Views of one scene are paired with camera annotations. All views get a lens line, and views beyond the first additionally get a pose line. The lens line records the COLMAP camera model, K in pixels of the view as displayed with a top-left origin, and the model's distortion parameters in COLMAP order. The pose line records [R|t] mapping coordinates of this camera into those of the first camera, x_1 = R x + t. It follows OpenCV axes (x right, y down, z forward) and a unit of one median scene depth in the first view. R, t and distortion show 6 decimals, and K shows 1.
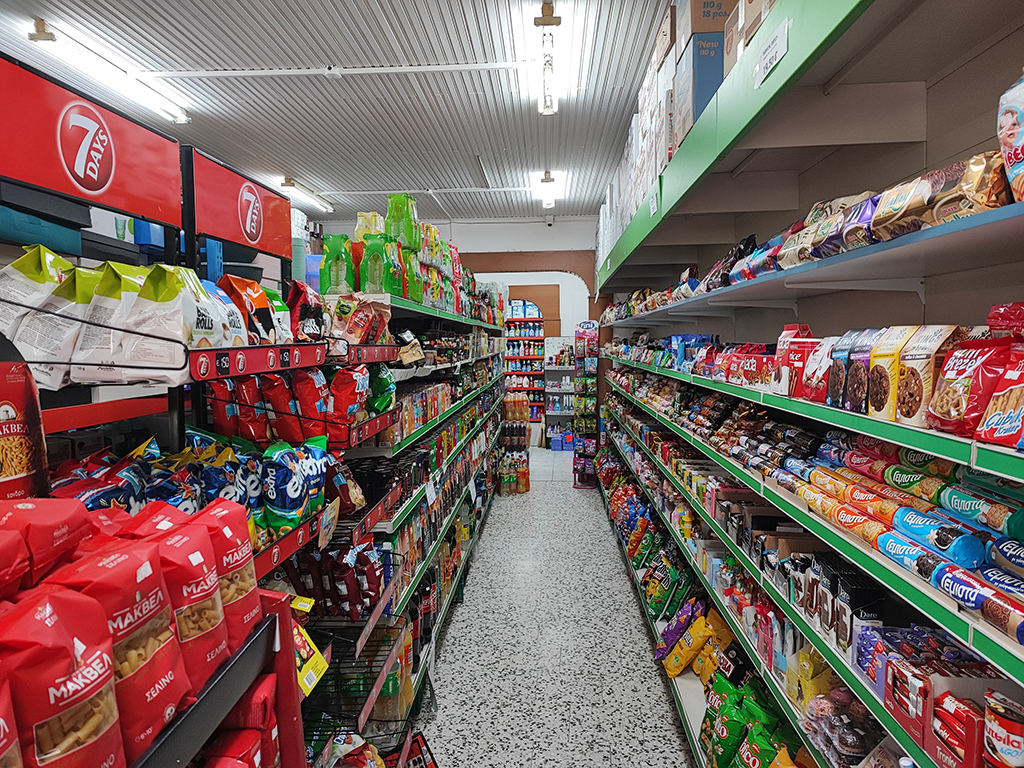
lens RADIAL K [[735.5, 0, 504.2], [0, 735.5, 383.5], [0, 0, 1]] dist [0.035486, -0.047345]
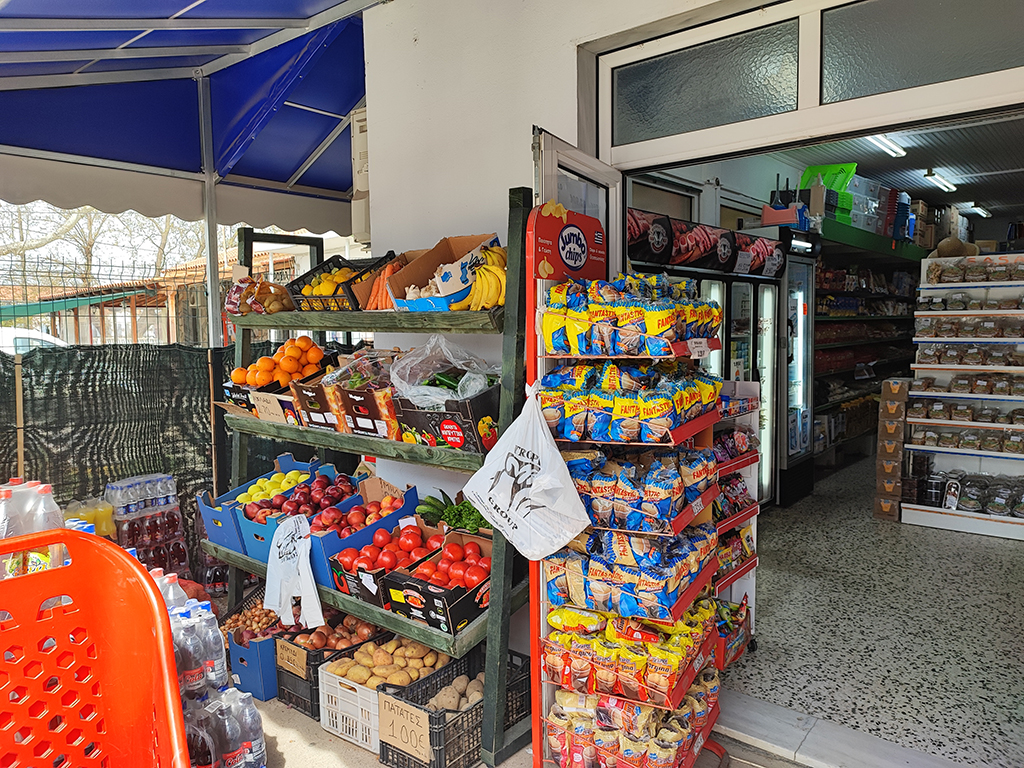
lens RADIAL K [[735.5, 0, 504.2], [0, 735.5, 383.5], [0, 0, 1]] dist [0.035486, -0.047345]
pose [[0.799906, 0.049157, -0.598108, -0.114890], [-0.029704, 0.998661, 0.042352, 0.077941], [0.599390, -0.016111, 0.800295, -0.867321]]
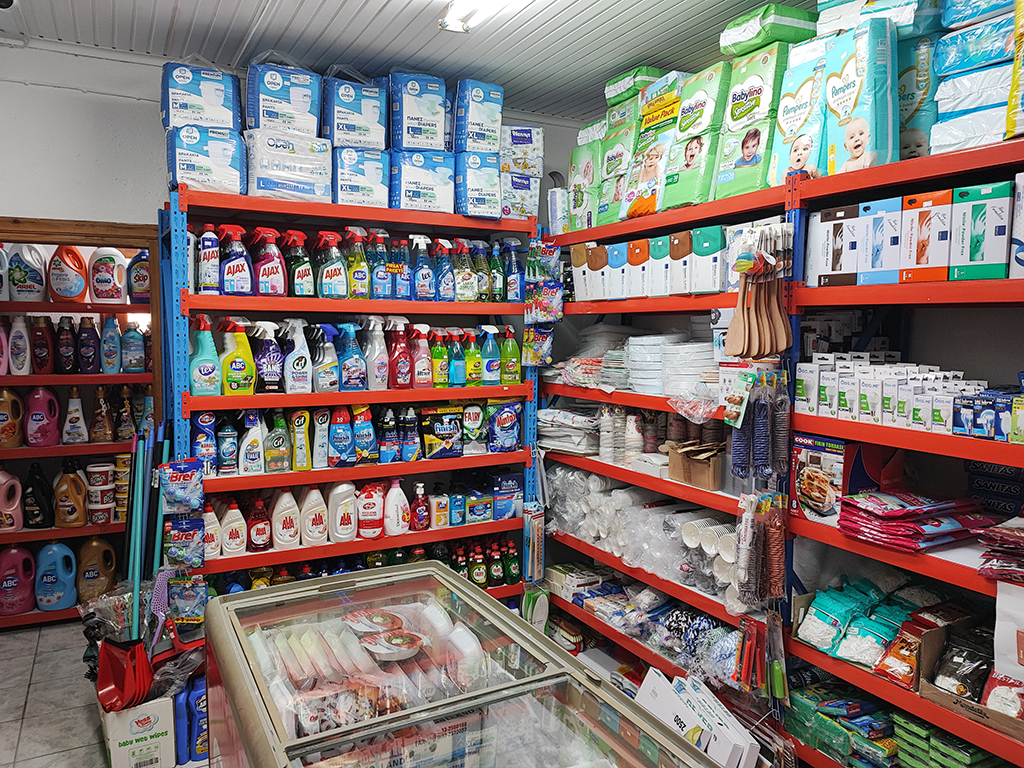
lens RADIAL K [[735.0, 0, 492.5], [0, 735.0, 380.0], [0, 0, 1]] dist [0.043129, -0.041867]
pose [[0.856994, -0.021101, 0.514894, -0.118549], [0.008838, 0.999616, 0.026255, -0.094634], [-0.515251, -0.017950, 0.856851, 1.663374]]
